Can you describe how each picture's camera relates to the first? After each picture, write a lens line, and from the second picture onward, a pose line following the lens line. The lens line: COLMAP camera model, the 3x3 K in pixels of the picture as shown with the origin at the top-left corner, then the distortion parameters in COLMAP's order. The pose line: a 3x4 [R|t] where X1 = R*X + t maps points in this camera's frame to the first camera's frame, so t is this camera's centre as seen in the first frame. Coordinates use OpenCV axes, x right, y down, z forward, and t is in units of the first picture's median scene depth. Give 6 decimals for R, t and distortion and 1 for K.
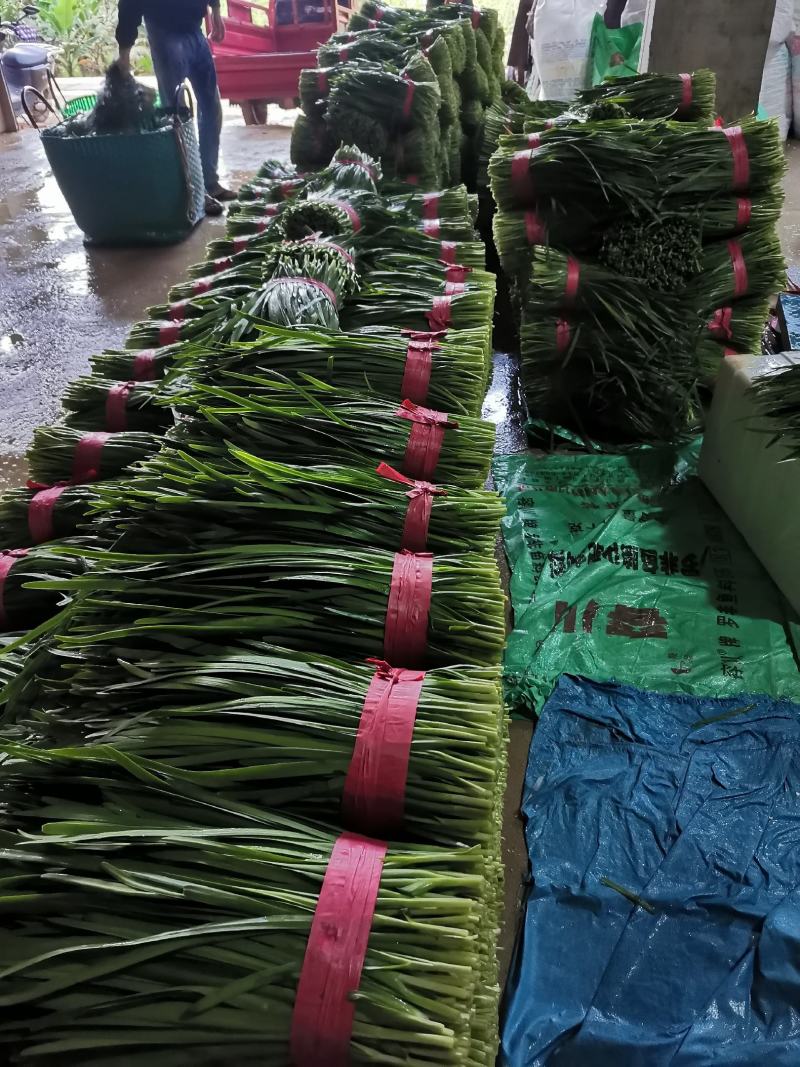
lens RADIAL K [[827.9, 0, 400.0], [0, 827.9, 533.5], [0, 0, 1]] dist [0.108518, -0.162612]
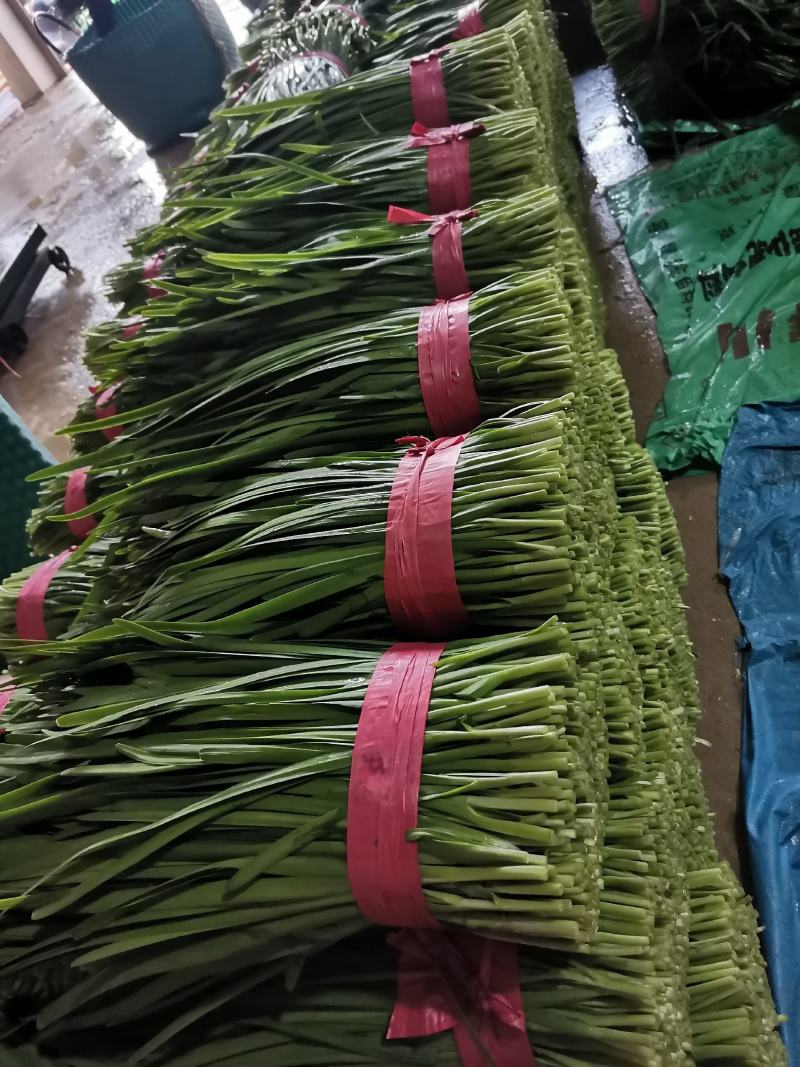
lens RADIAL K [[816.1, 0, 400.5], [0, 816.1, 542.2], [0, 0, 1]] dist [0.104186, -0.160380]
pose [[0.918739, -0.275066, -0.283299, 0.135866], [0.323793, 0.935441, 0.141806, 0.115791], [0.226003, -0.222013, 0.948490, 0.211141]]
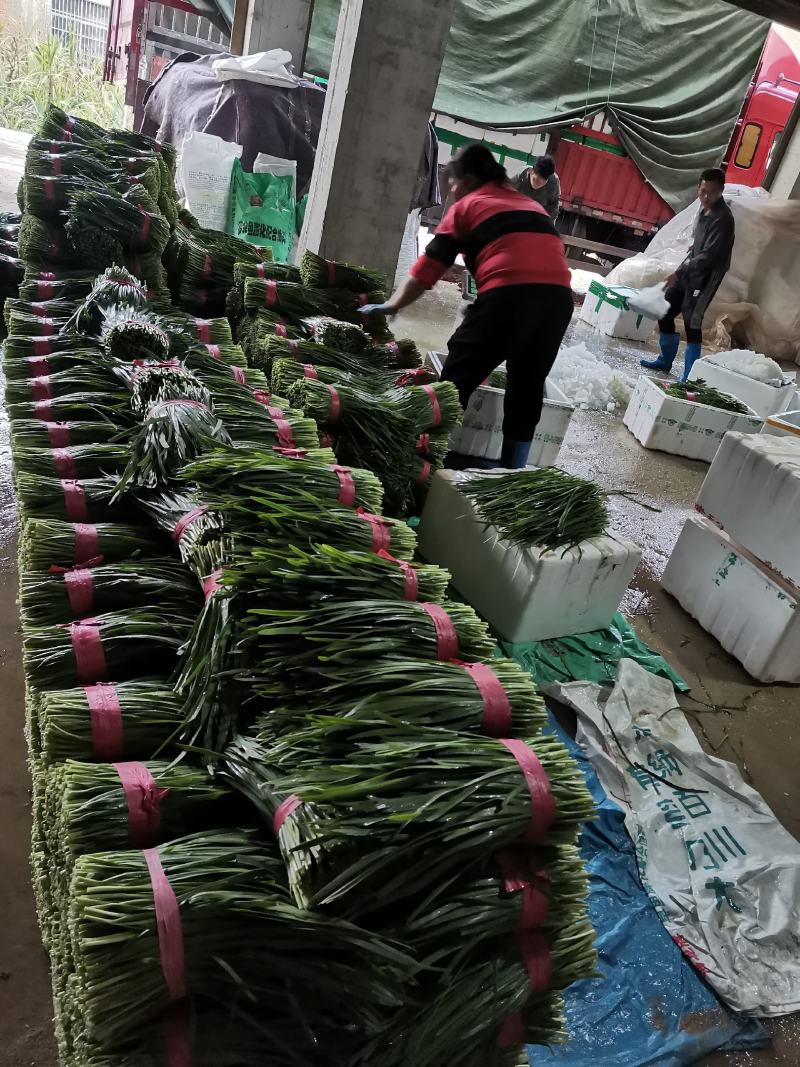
lens RADIAL K [[827.9, 0, 400.0], [0, 827.9, 533.5], [0, 0, 1]] dist [0.108518, -0.162612]
pose [[0.844210, -0.008978, 0.535937, -0.981924], [0.044695, 0.997557, -0.053693, -0.030539], [-0.534145, 0.069282, 0.842549, -0.458265]]
